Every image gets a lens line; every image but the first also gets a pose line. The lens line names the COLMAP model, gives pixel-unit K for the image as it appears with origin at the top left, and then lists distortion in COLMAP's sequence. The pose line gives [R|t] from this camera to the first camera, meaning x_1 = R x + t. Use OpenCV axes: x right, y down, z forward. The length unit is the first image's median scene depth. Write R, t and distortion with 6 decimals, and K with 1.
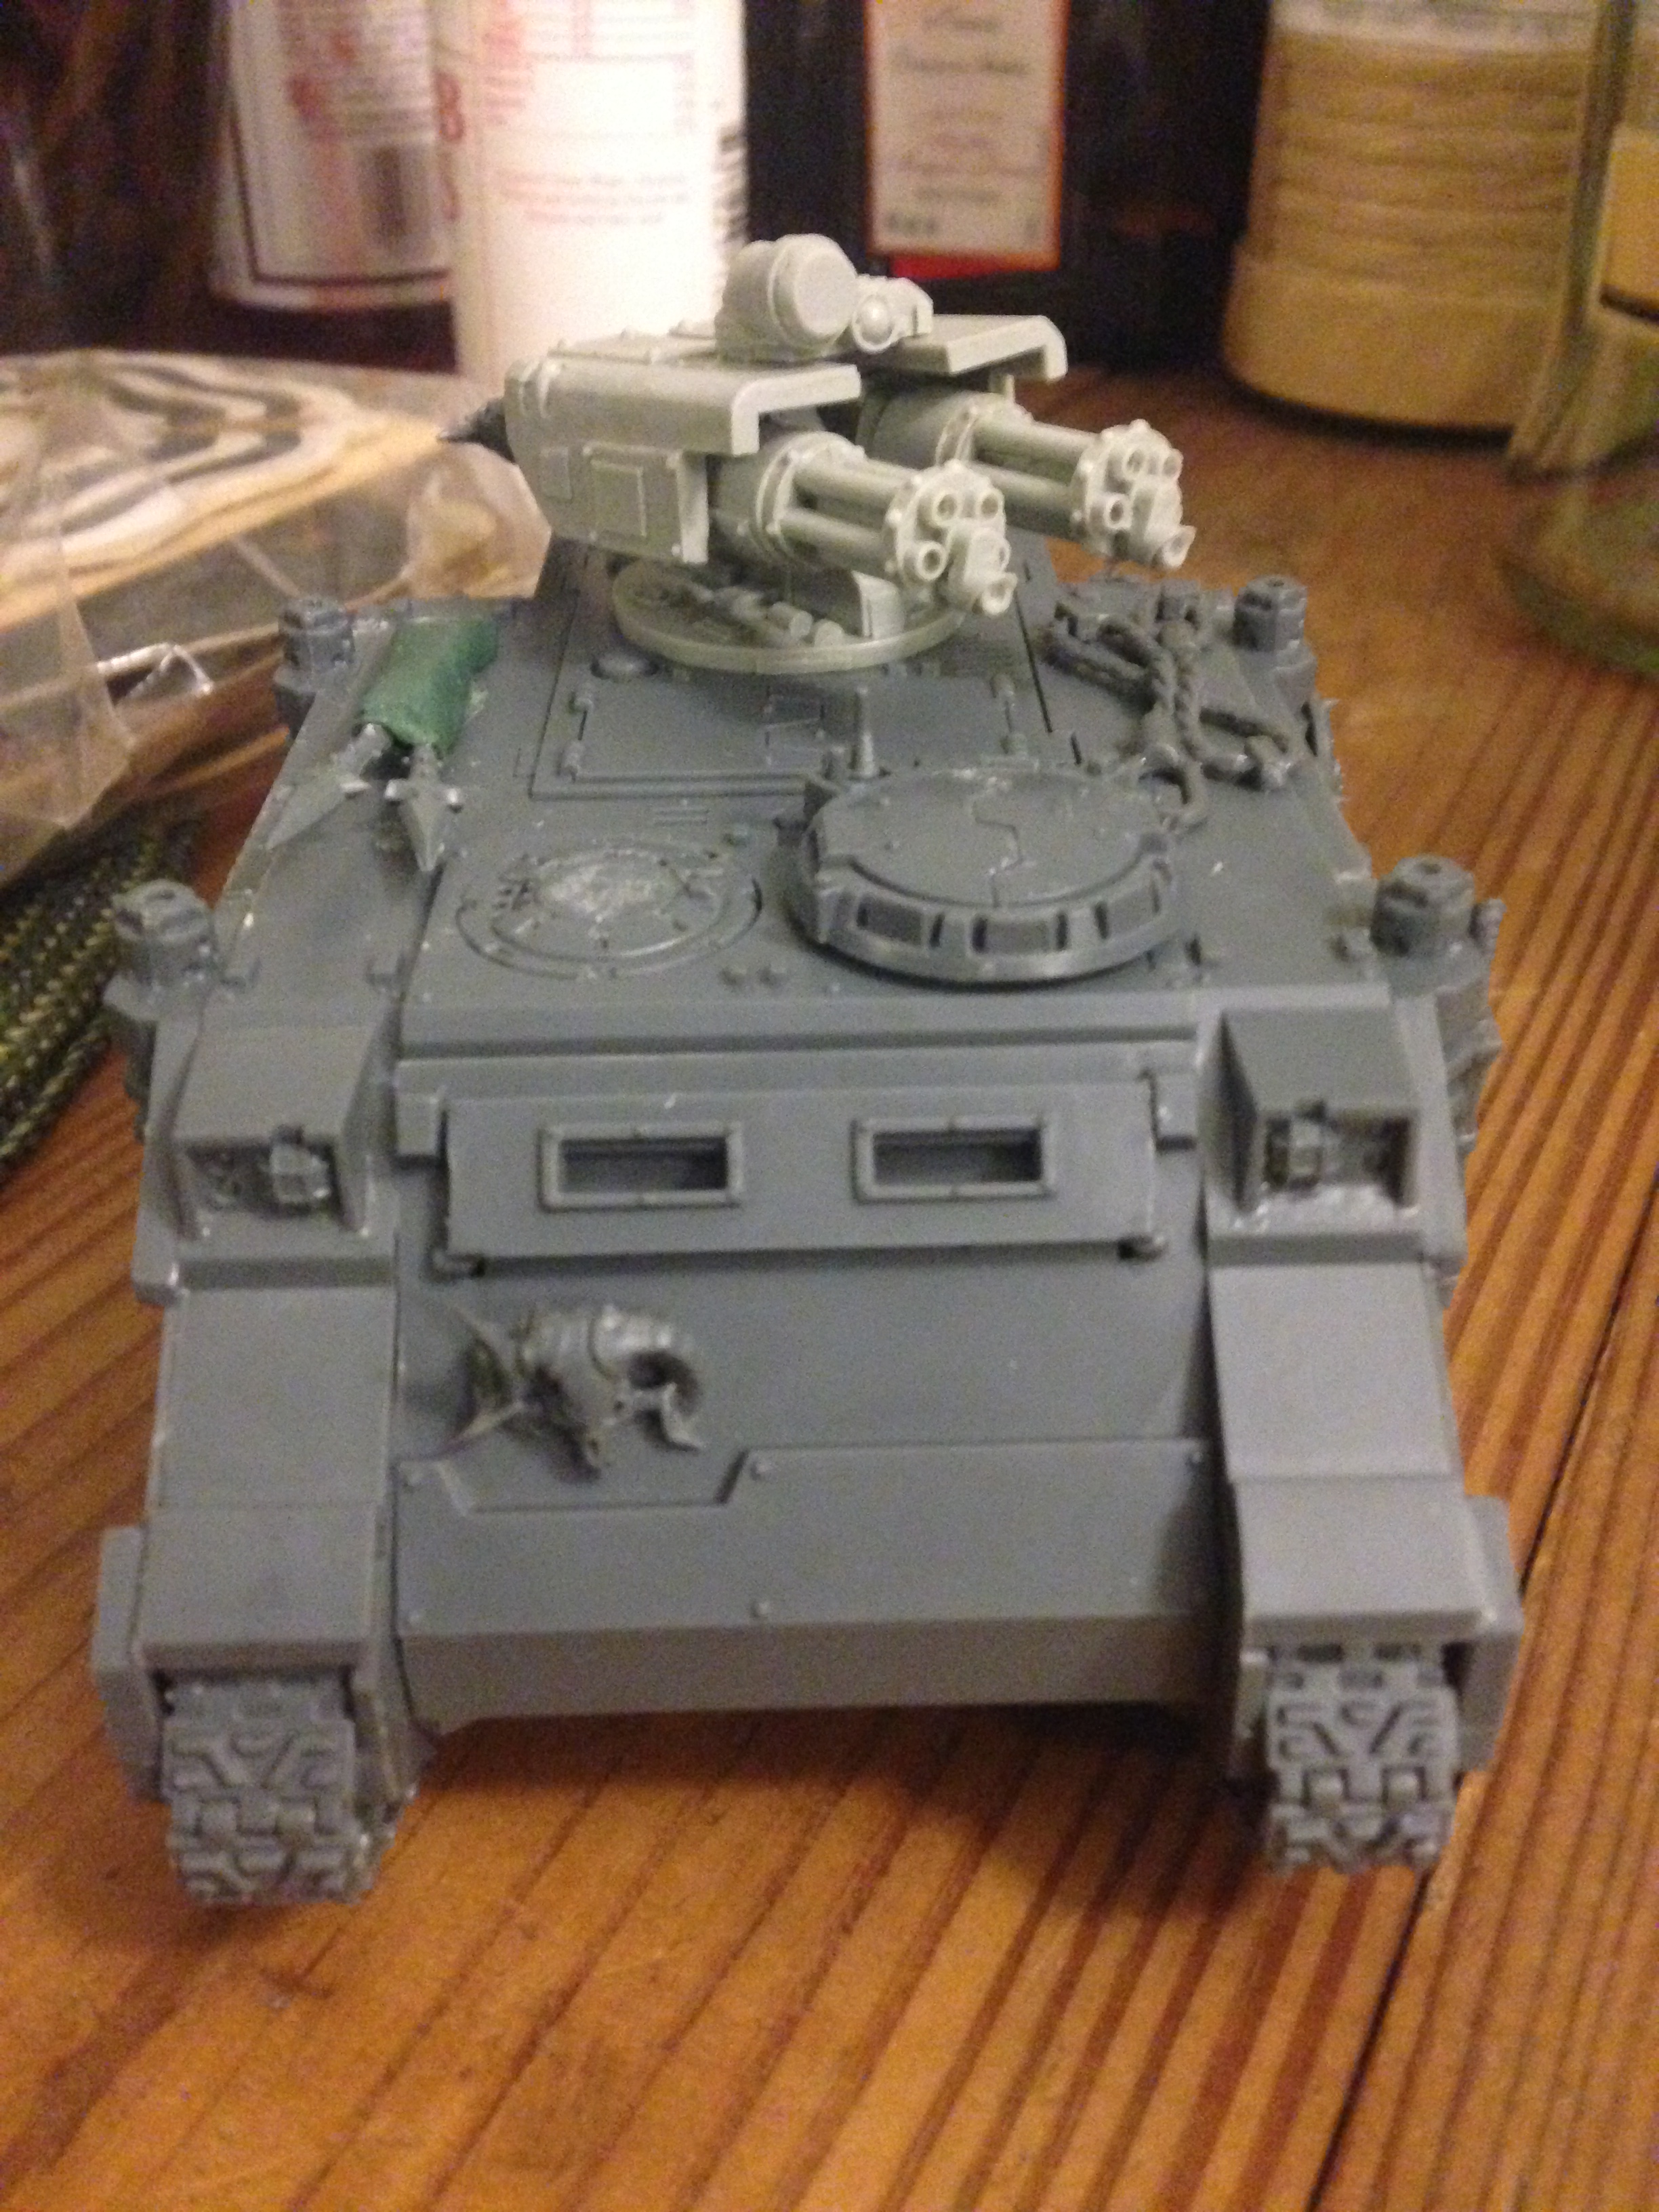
lens RADIAL K [[2143.9, 0, 875.8], [0, 2143.9, 1111.8], [0, 0, 1]] dist [0.137844, -0.325161]
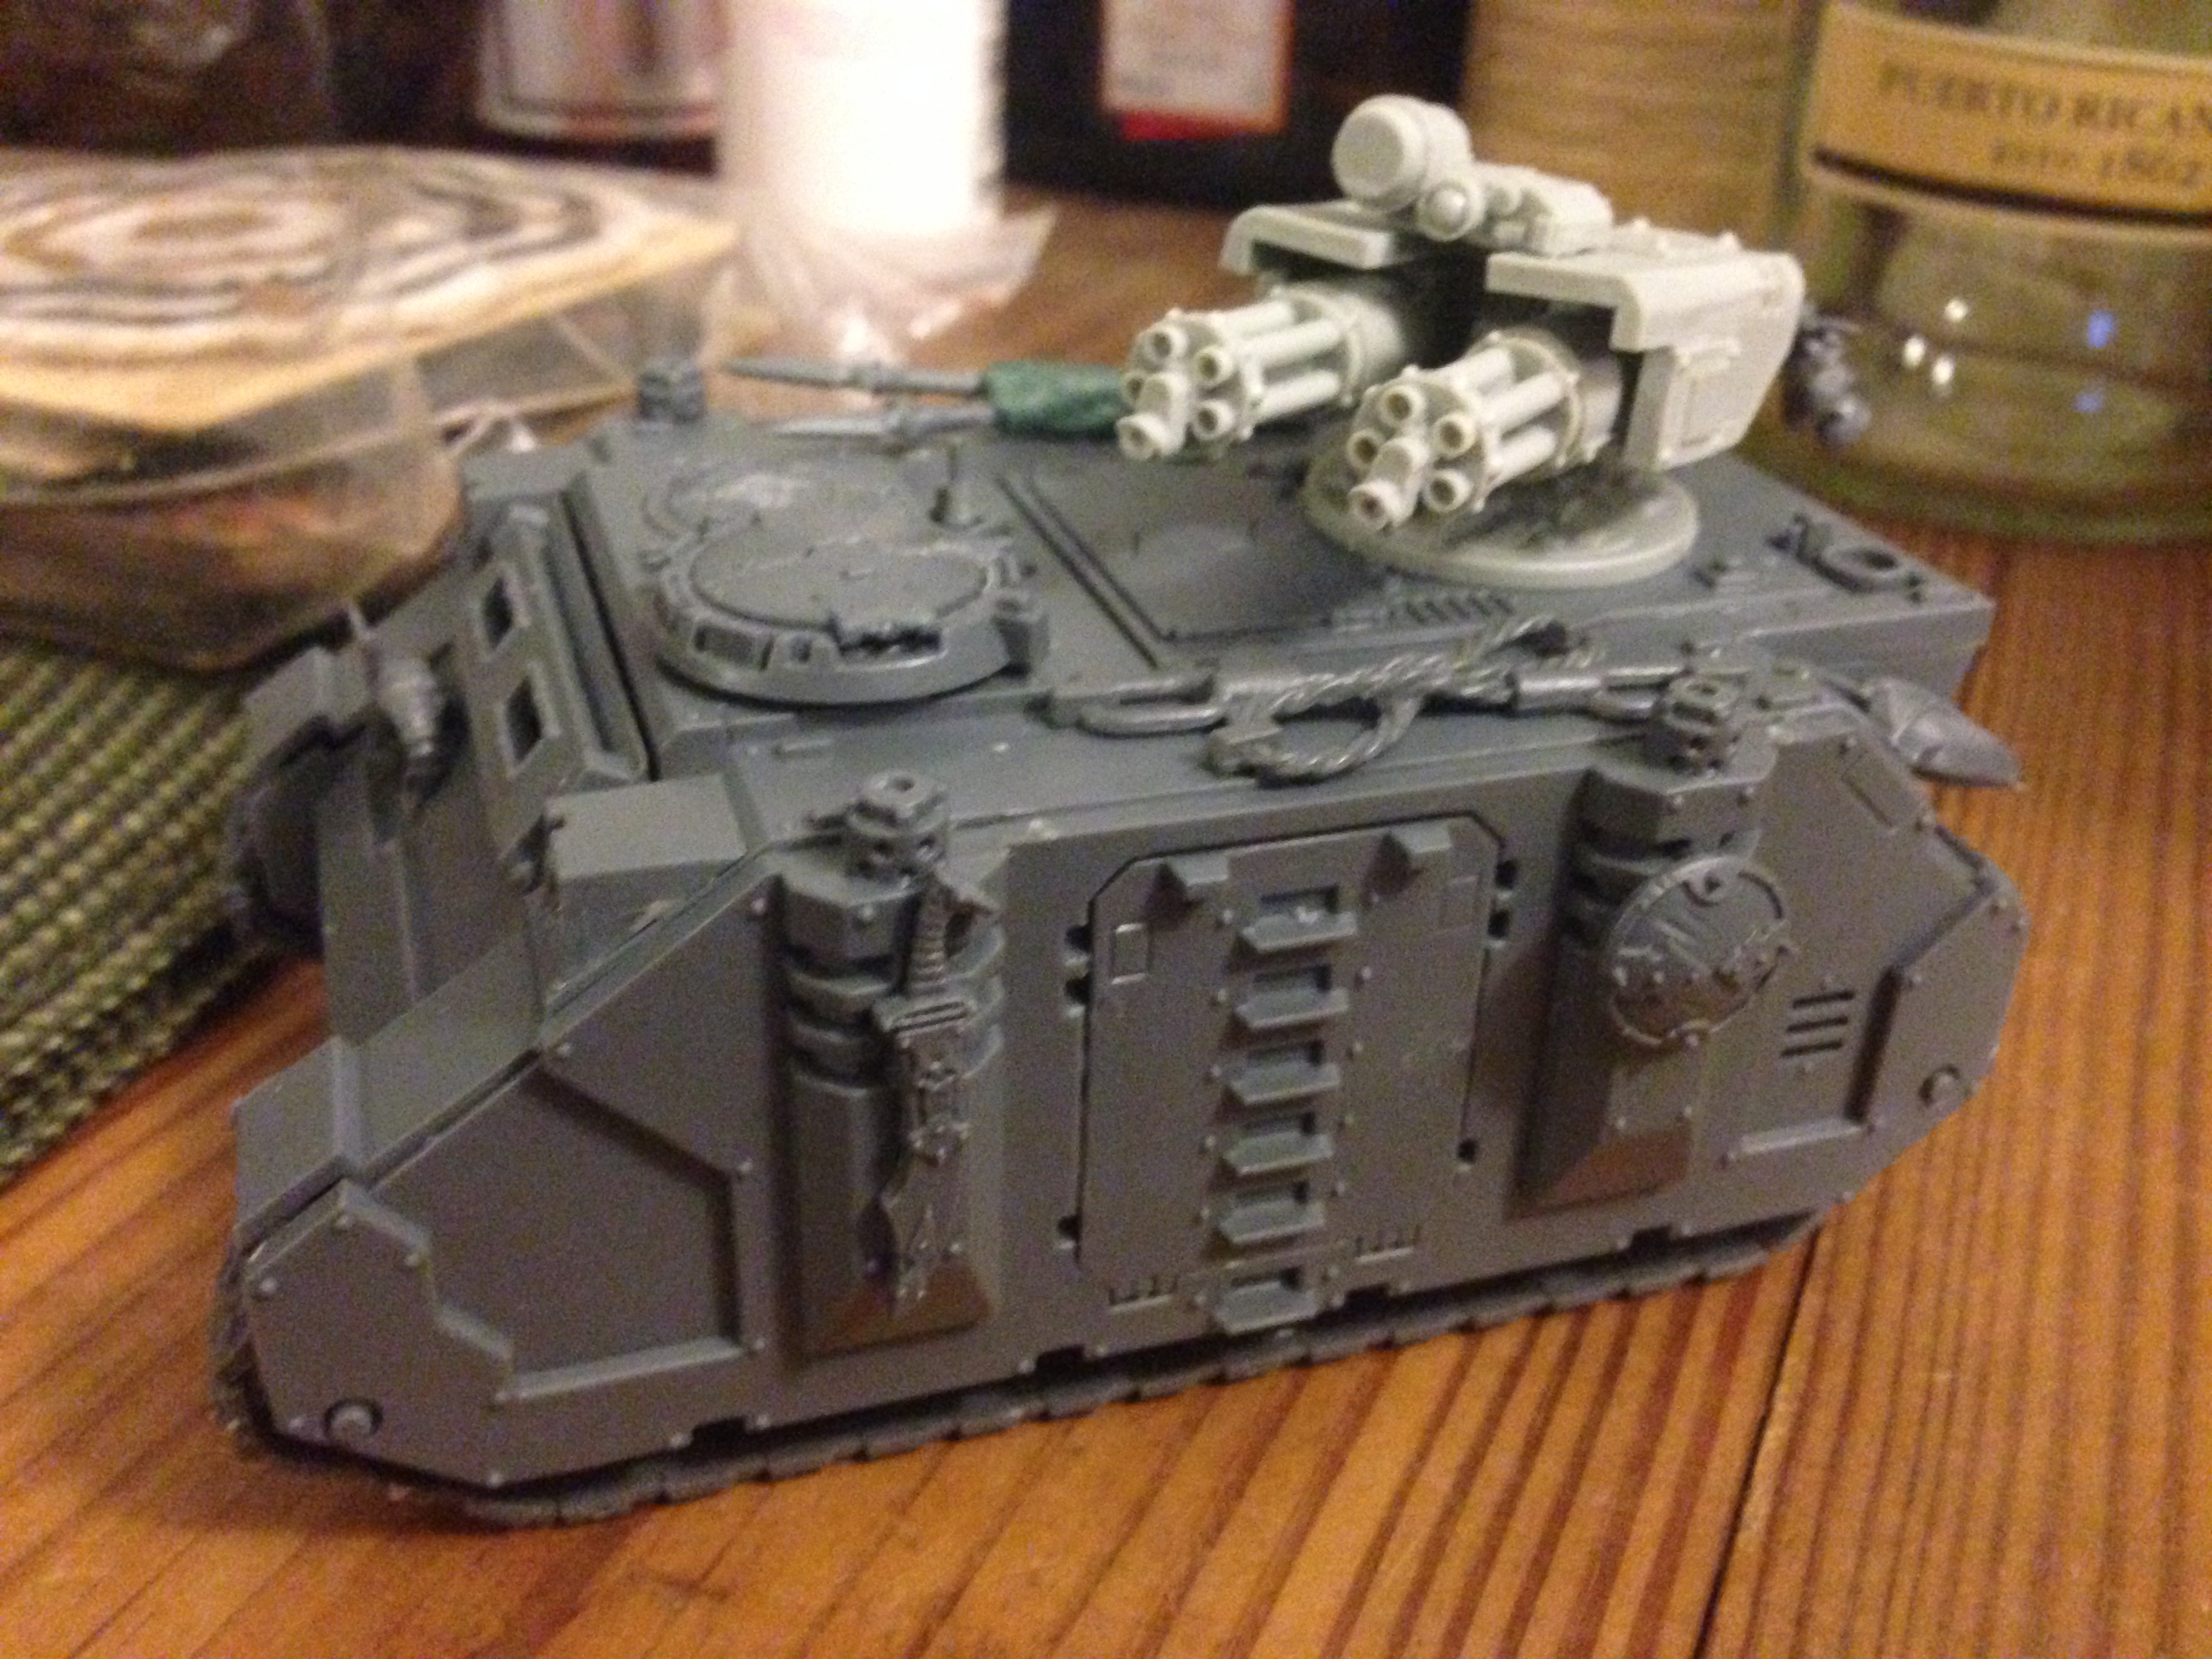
lens RADIAL K [[2143.9, 0, 1137.0], [0, 2143.9, 871.6], [0, 0, 1]] dist [0.137844, -0.325161]
pose [[0.998040, 0.025261, 0.057246, -0.068768], [-0.021883, 0.998025, -0.058882, 0.063437], [-0.058620, 0.057514, 0.996622, -0.046864]]
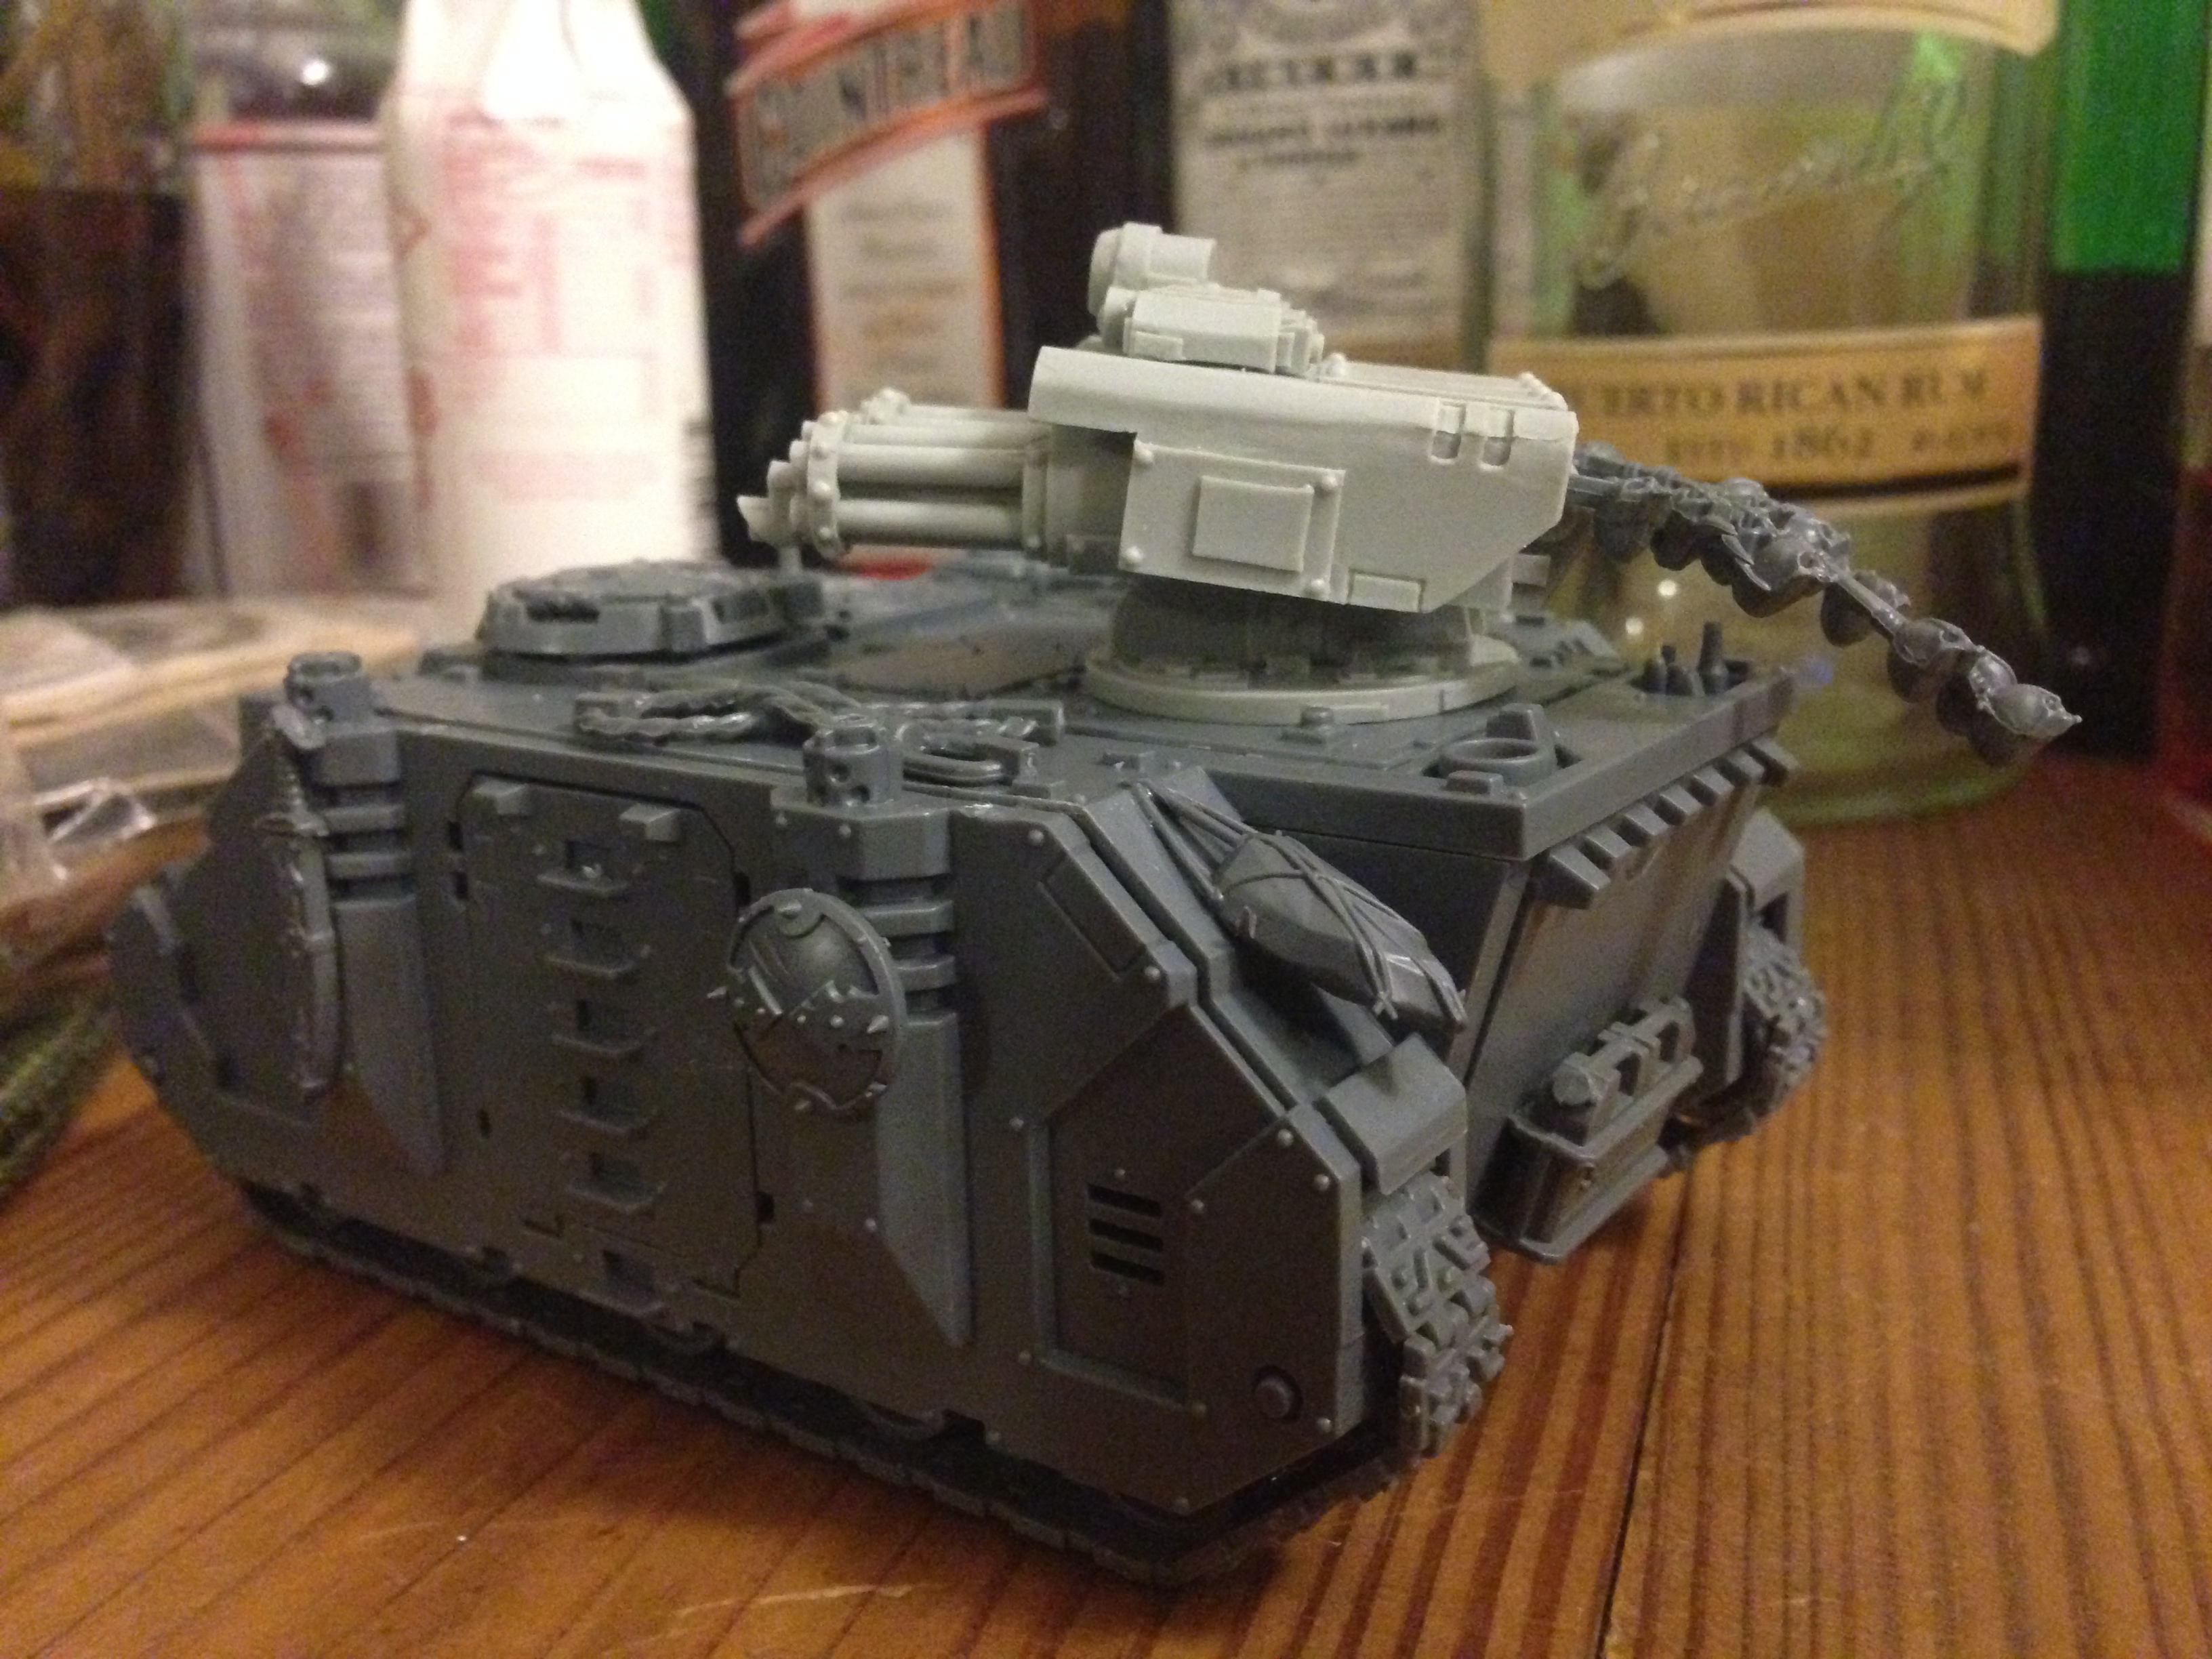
lens RADIAL K [[2143.9, 0, 1137.0], [0, 2143.9, 871.6], [0, 0, 1]] dist [0.137844, -0.325161]
pose [[0.989745, -0.055431, 0.131650, -0.006032], [0.093704, 0.947572, -0.305494, 0.152434], [-0.107814, 0.314698, 0.943049, 0.058622]]
